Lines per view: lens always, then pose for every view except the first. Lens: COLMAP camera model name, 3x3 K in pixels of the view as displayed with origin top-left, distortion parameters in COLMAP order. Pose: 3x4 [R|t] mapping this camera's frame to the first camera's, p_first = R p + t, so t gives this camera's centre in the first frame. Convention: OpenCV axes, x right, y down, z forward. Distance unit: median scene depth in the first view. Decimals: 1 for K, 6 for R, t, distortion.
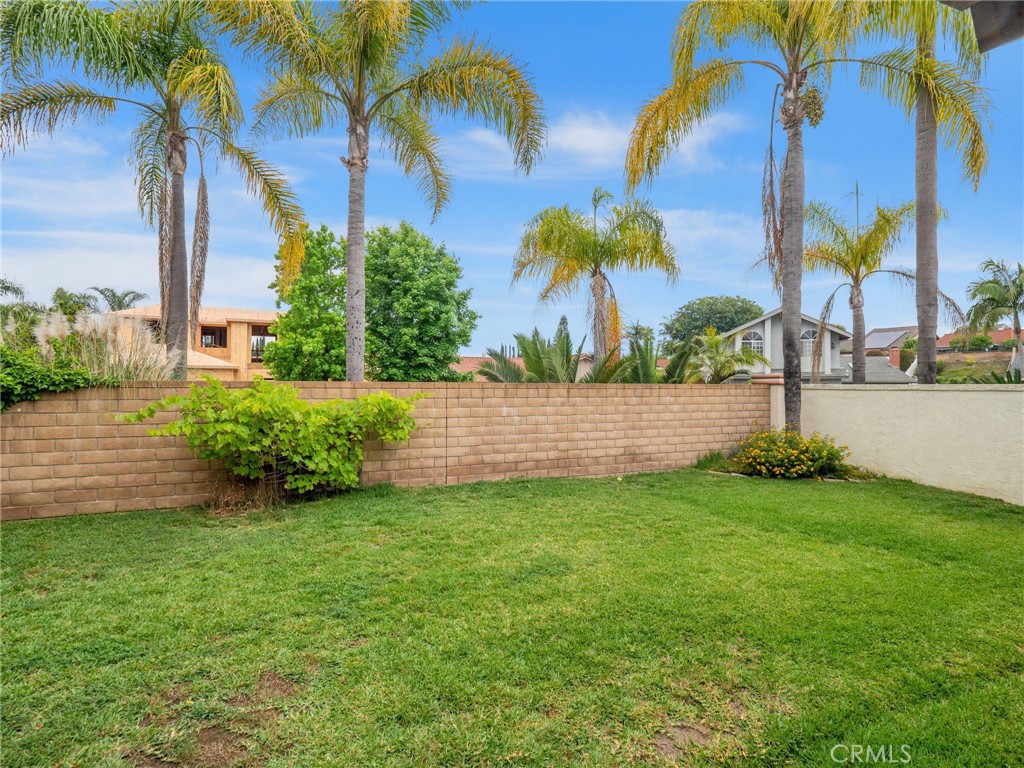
lens RADIAL K [[548.1, 0, 511.6], [0, 548.1, 403.0], [0, 0, 1]] dist [-0.000866, -0.000350]
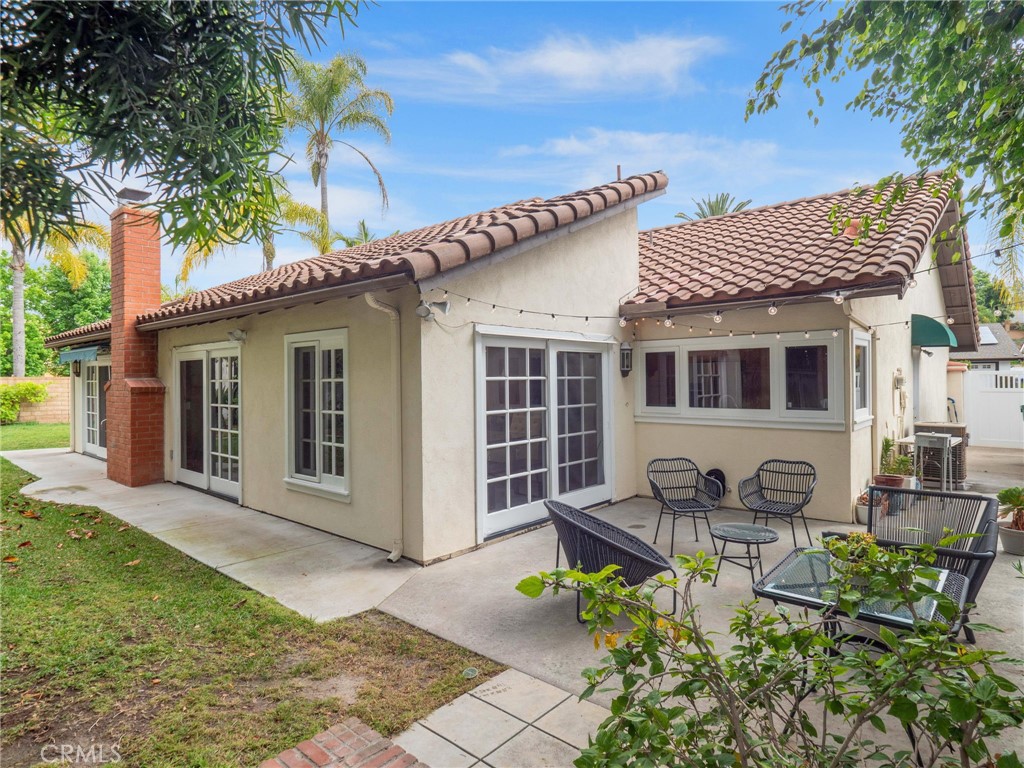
lens RADIAL K [[576.1, 0, 512.0], [0, 576.1, 384.0], [0, 0, 1]] dist [-0.000543, -0.000389]
pose [[0.928998, -0.020291, 0.369528, 0.340624], [0.027986, 0.999489, -0.015476, 0.039955], [-0.369025, 0.024718, 0.929091, -0.902627]]
